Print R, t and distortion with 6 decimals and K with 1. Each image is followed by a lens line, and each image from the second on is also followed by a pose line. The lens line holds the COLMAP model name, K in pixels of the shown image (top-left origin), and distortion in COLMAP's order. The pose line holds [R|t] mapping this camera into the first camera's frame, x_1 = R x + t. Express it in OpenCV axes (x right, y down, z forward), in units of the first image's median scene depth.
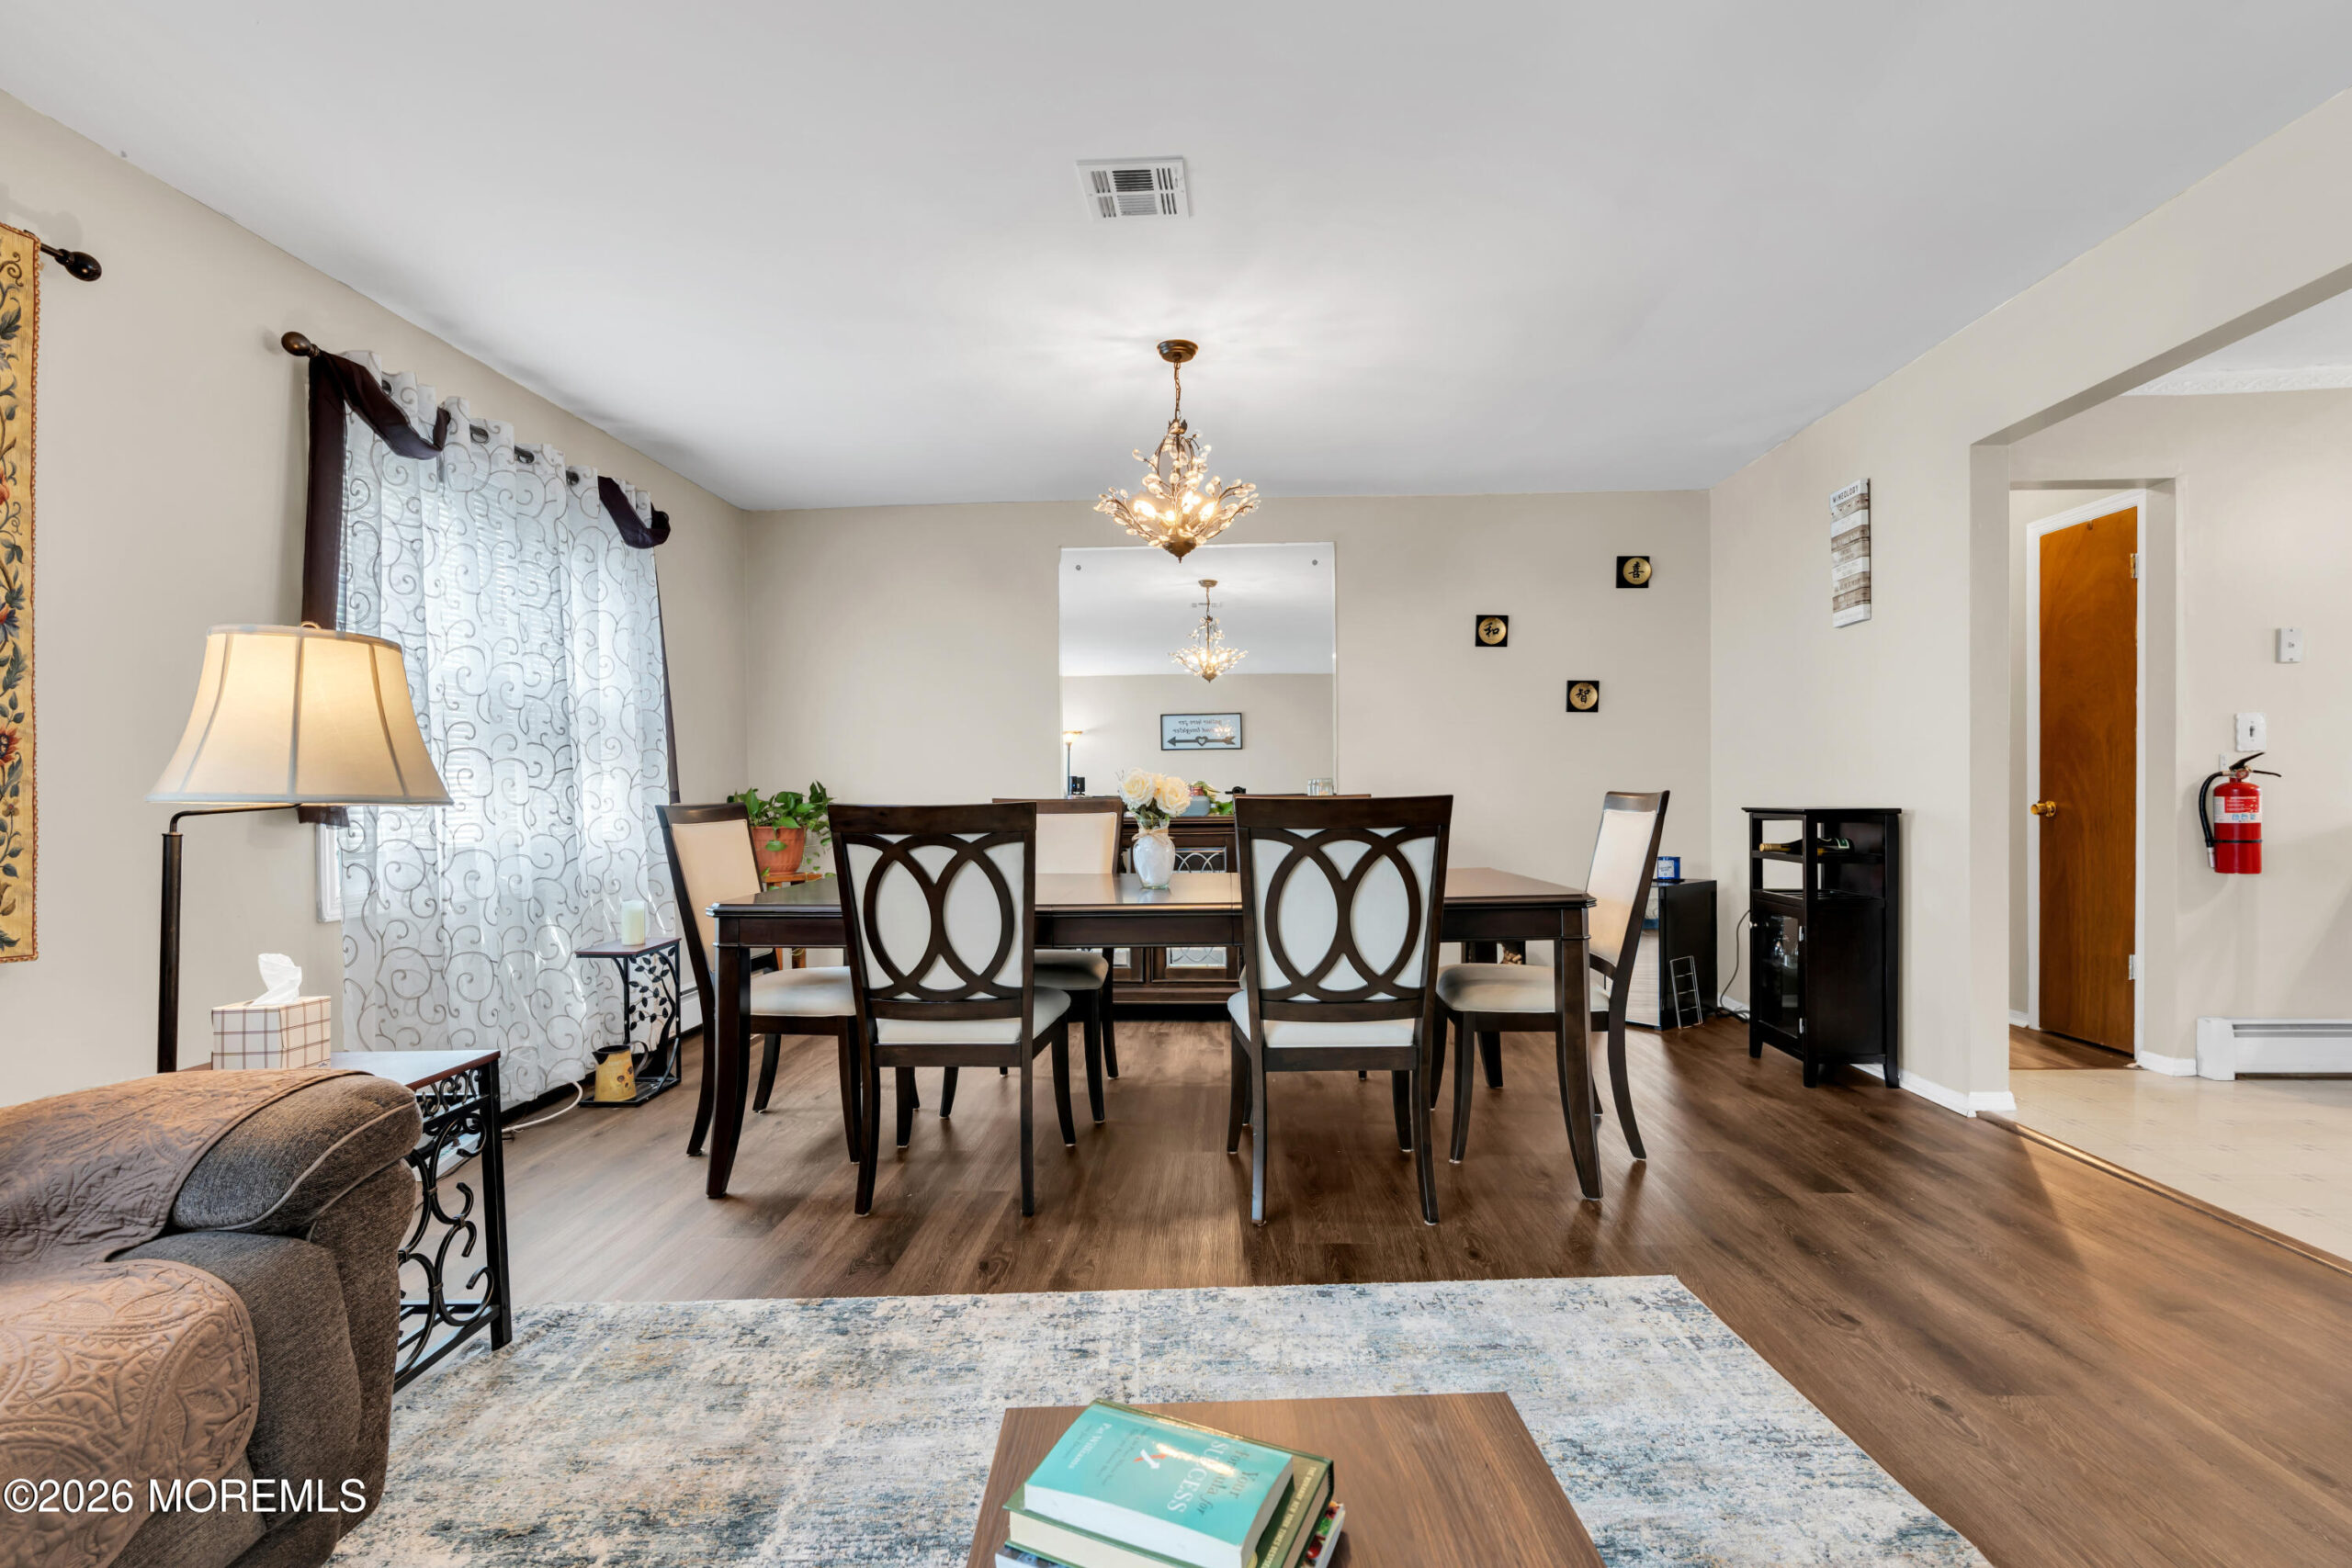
lens RADIAL K [[1064.5, 0, 1177.3], [0, 1064.5, 806.6], [0, 0, 1]] dist [-0.011512, 0.003312]
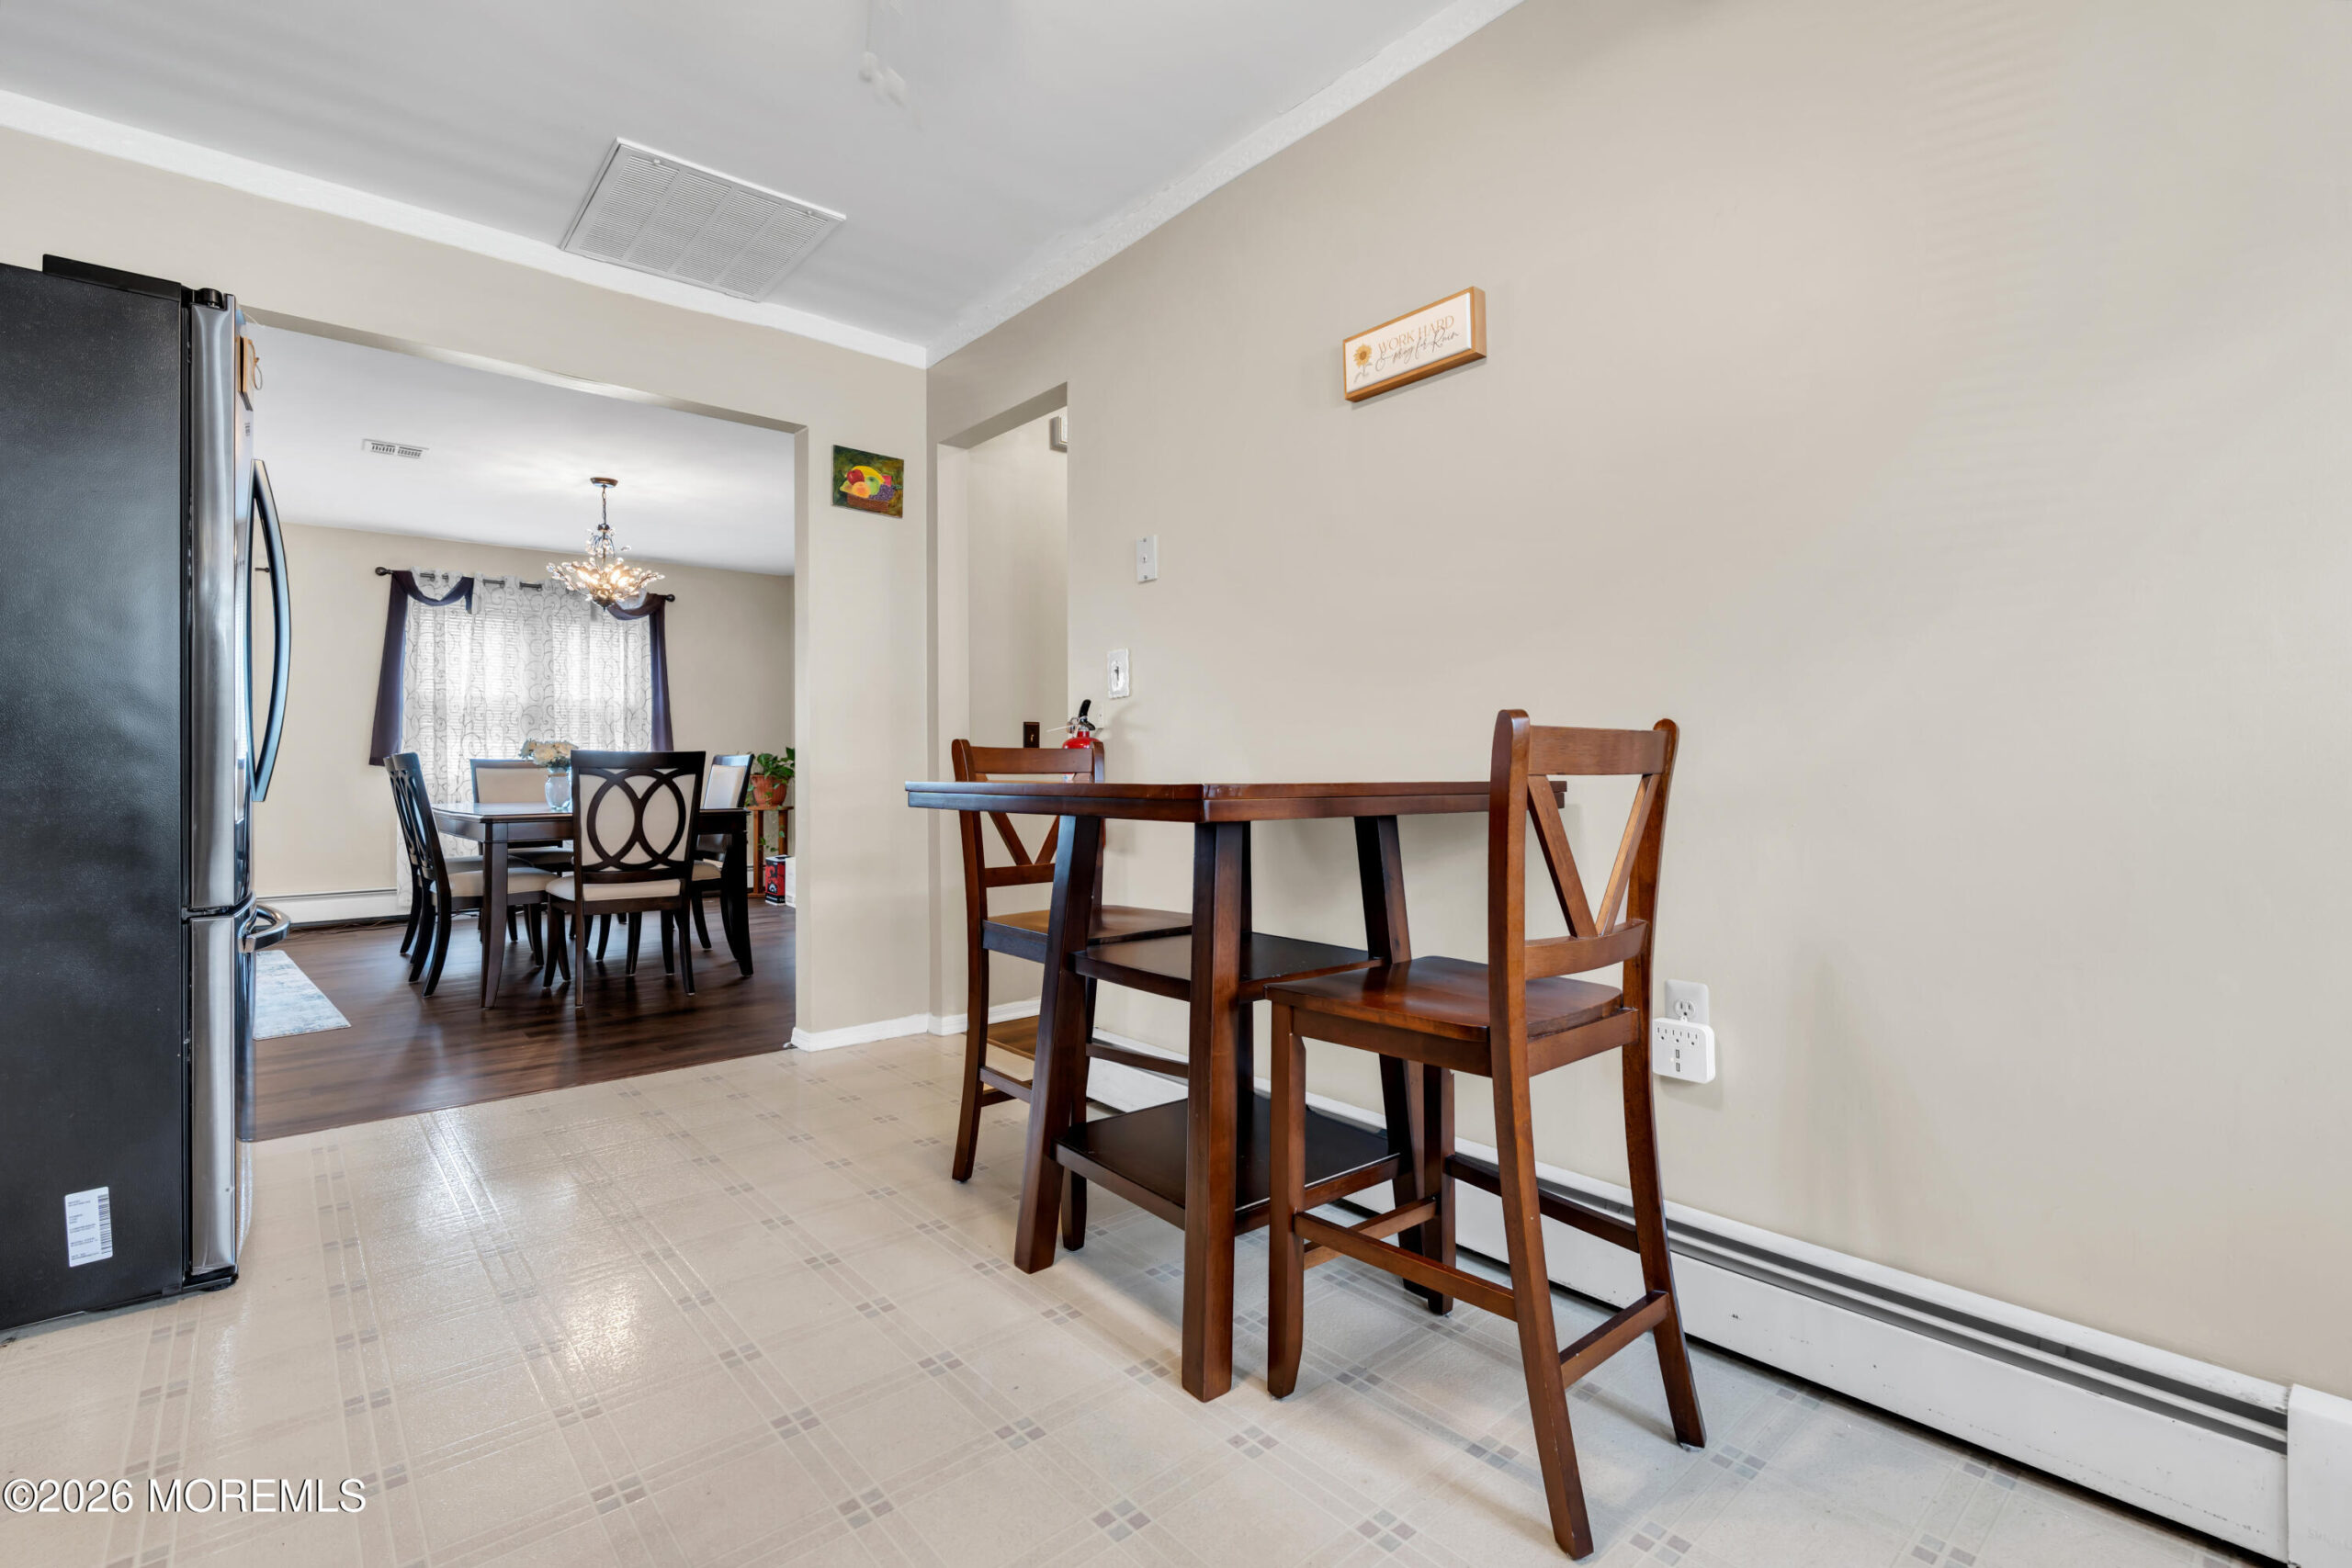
lens RADIAL K [[1064.5, 0, 1176.6], [0, 1064.5, 754.4], [0, 0, 1]] dist [-0.011512, 0.003312]
pose [[0.690283, -0.001375, -0.723538, 1.780060], [-0.010579, 0.999872, -0.011994, 0.000053], [0.723462, 0.015933, 0.690180, 0.512890]]
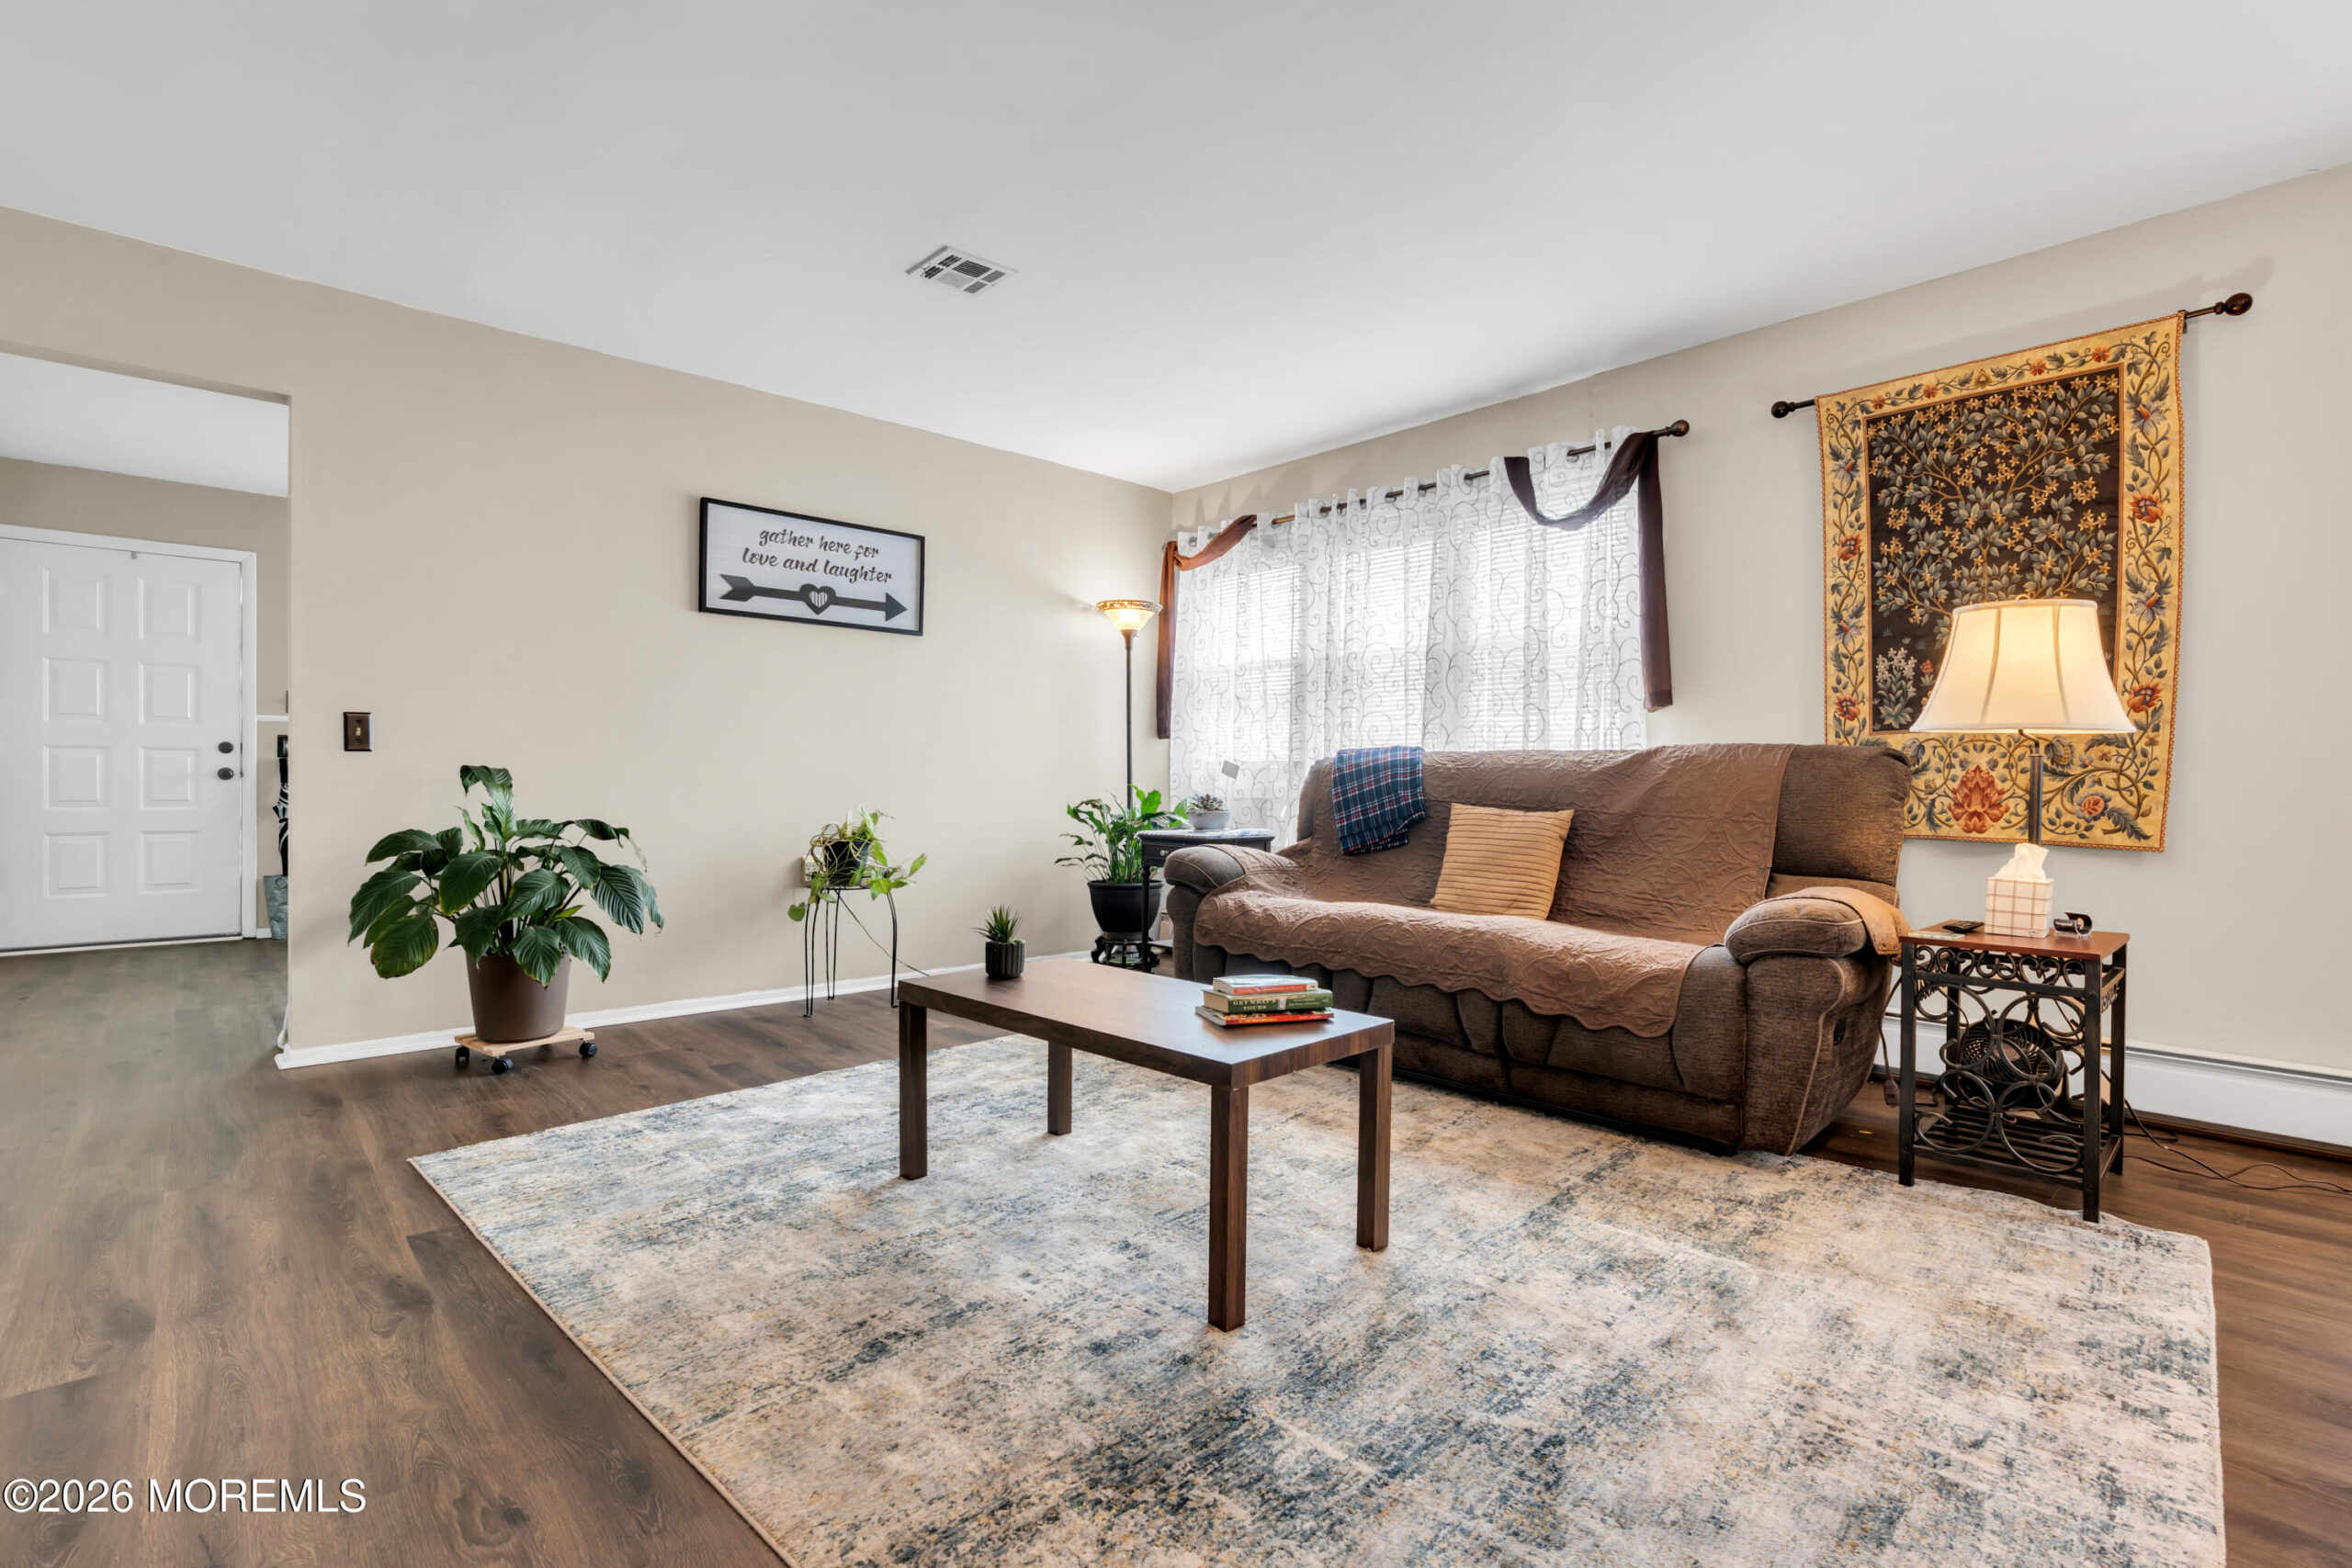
lens RADIAL K [[1088.6, 0, 1177.8], [0, 1088.6, 788.5], [0, 0, 1]] dist [-0.013586, 0.005411]
pose [[-0.701025, 0.013371, -0.713011, 0.484452], [-0.008144, 0.999609, 0.026753, 0.022438], [0.713090, 0.024562, -0.700642, 0.653071]]
